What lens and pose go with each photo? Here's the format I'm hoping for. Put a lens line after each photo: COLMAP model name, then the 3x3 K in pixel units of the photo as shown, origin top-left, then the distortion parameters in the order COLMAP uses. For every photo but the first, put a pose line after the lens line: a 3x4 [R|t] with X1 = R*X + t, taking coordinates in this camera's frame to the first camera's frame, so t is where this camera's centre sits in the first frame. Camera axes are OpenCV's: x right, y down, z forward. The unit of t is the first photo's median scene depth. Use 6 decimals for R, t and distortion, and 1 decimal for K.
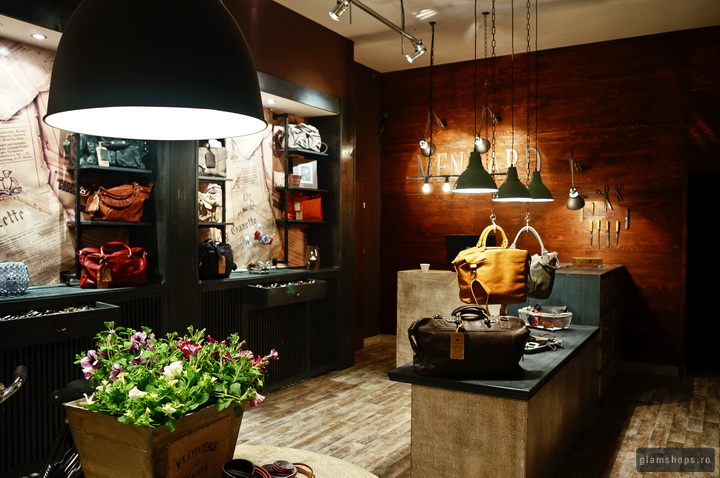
lens RADIAL K [[593.8, 0, 356.5], [0, 593.8, 240.8], [0, 0, 1]] dist [-0.081849, 0.057839]
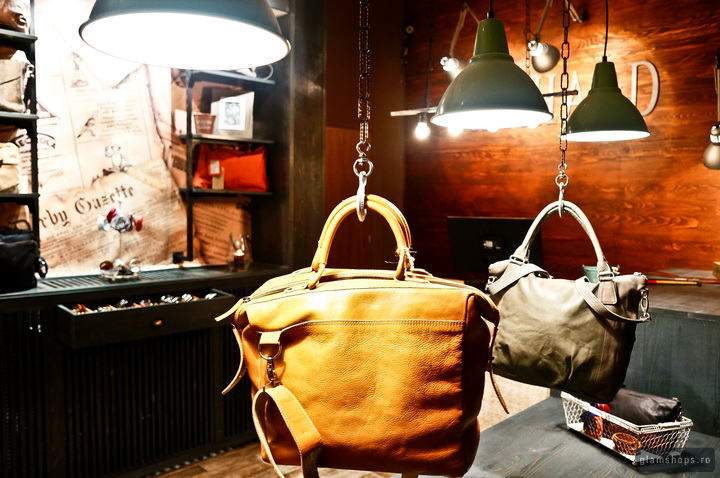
lens RADIAL K [[593.8, 0, 356.5], [0, 593.8, 240.8], [0, 0, 1]] dist [-0.081849, 0.057839]
pose [[0.973732, 0.019031, -0.226899, 0.181473], [-0.009653, 0.999055, 0.042369, -0.009898], [0.227491, -0.039066, 0.972996, 0.445149]]
